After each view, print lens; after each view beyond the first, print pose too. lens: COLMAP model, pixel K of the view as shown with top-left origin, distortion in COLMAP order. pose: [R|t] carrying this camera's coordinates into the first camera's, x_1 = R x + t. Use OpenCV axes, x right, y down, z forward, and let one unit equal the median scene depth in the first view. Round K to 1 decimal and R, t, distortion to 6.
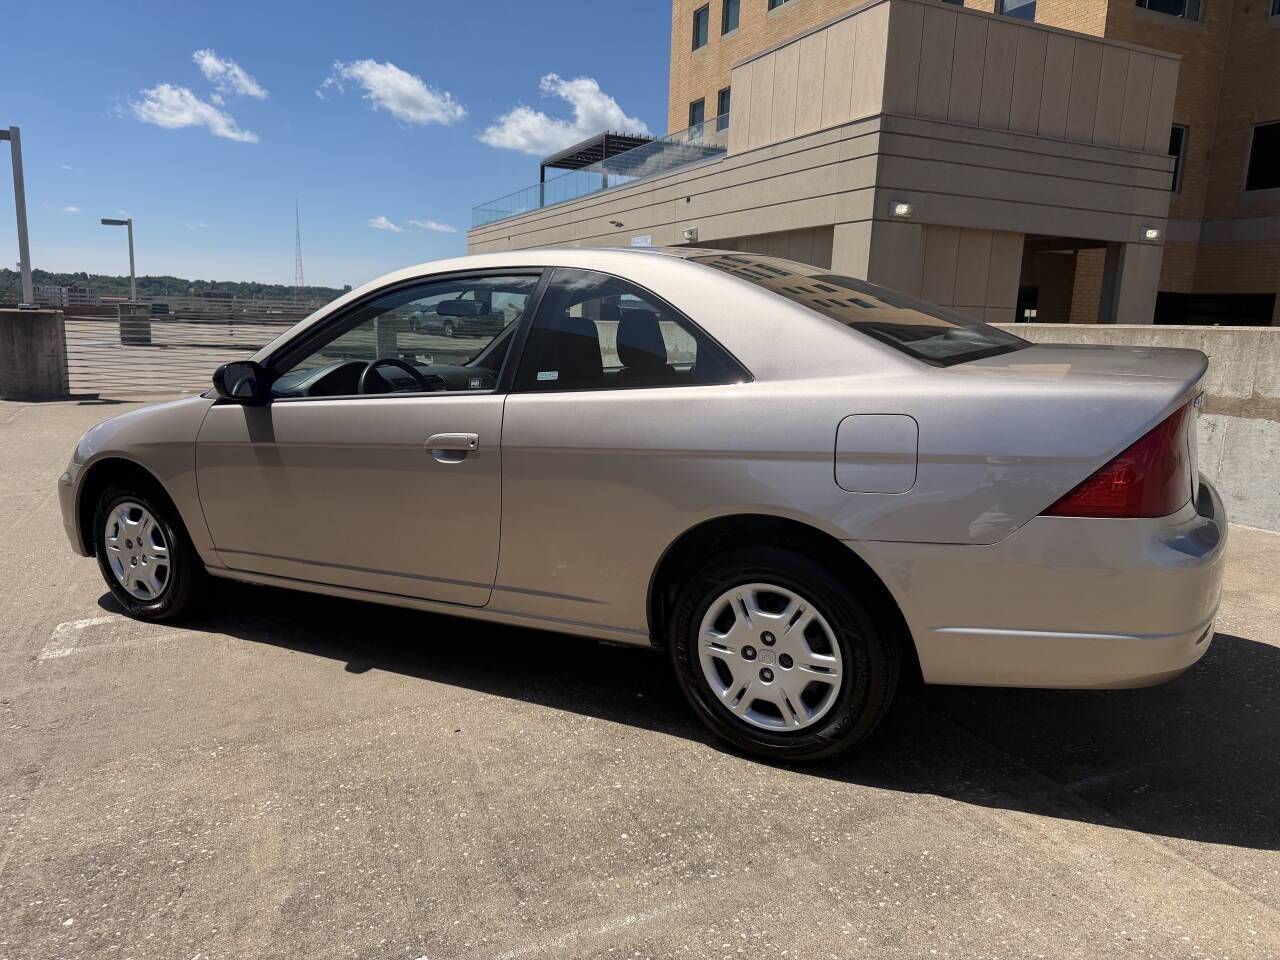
lens RADIAL K [[908.8, 0, 636.5], [0, 908.8, 480.6], [0, 0, 1]] dist [0.034148, -0.044583]
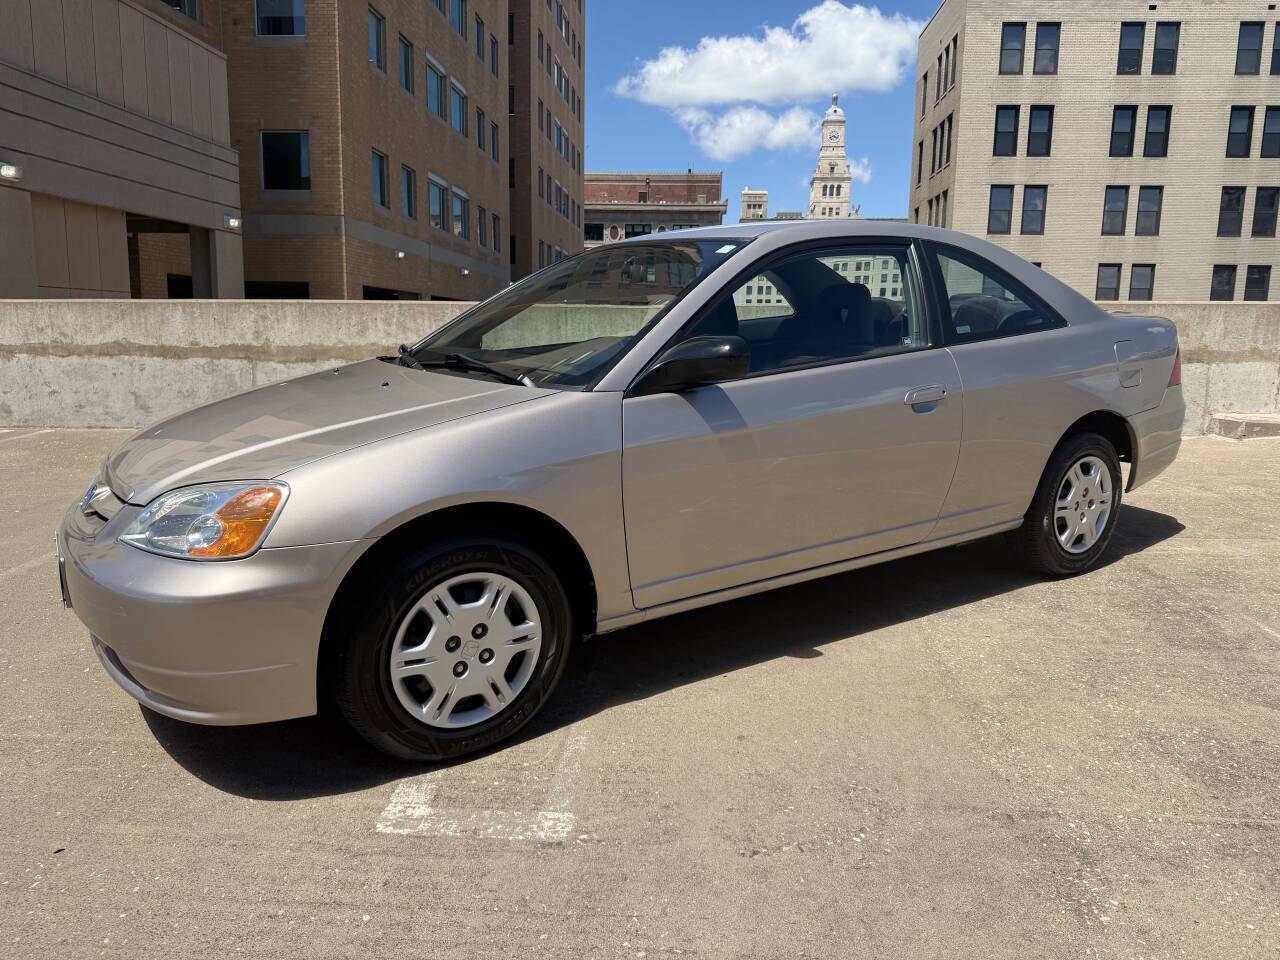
lens RADIAL K [[908.8, 0, 647.0], [0, 908.8, 472.9], [0, 0, 1]] dist [0.034148, -0.044583]
pose [[0.466350, -0.161521, 0.869729, -0.190342], [0.157757, 0.982613, 0.097895, -0.015878], [-0.870420, 0.091552, 0.483723, 0.109254]]
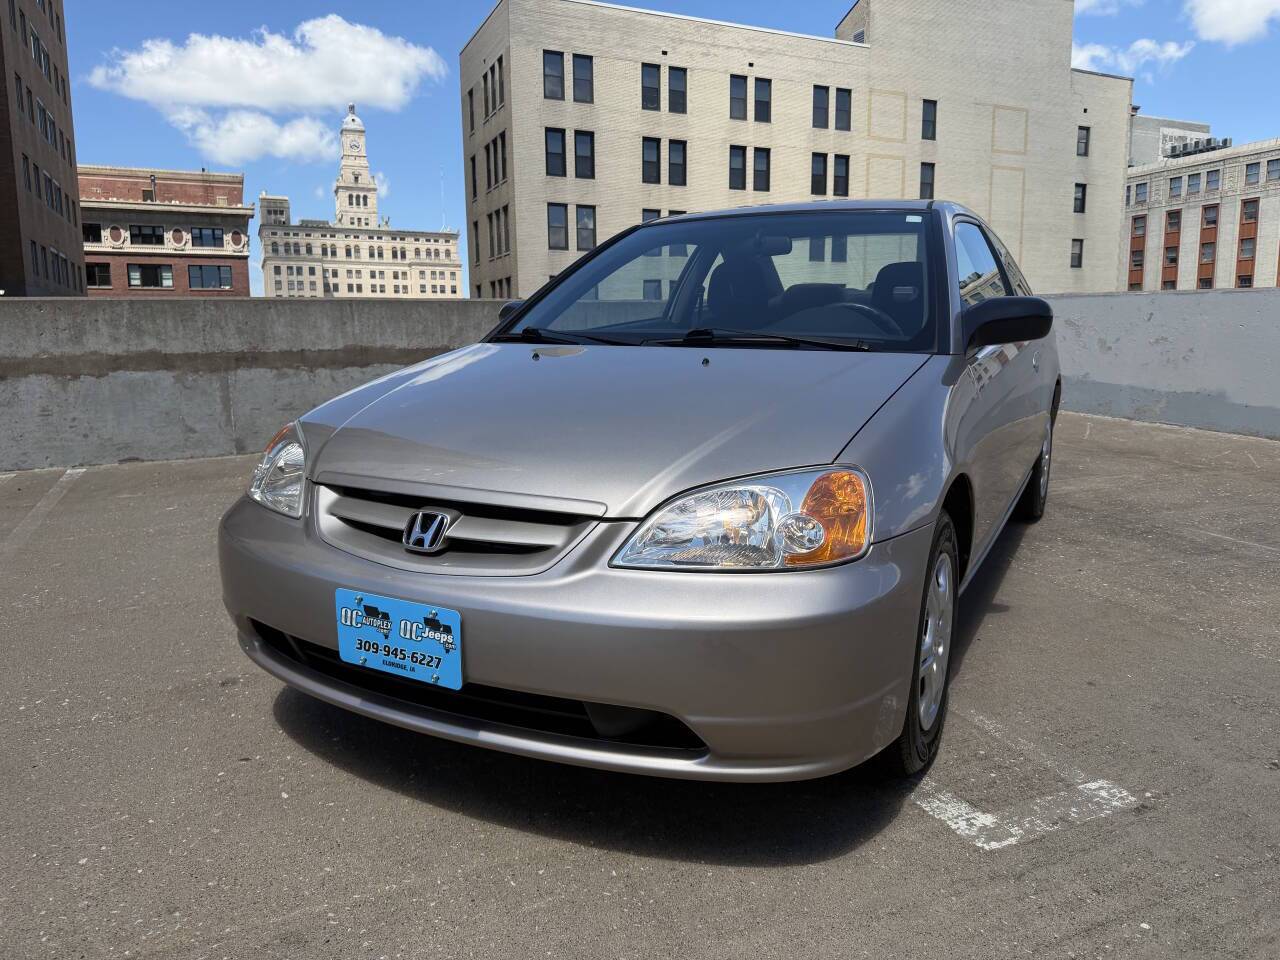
lens RADIAL K [[908.8, 0, 645.5], [0, 908.8, 473.2], [0, 0, 1]] dist [0.034148, -0.044583]
pose [[-0.010141, -0.171897, 0.985063, -0.204071], [0.188826, 0.967061, 0.170699, -0.029045], [-0.981958, 0.187737, 0.022652, 0.215410]]
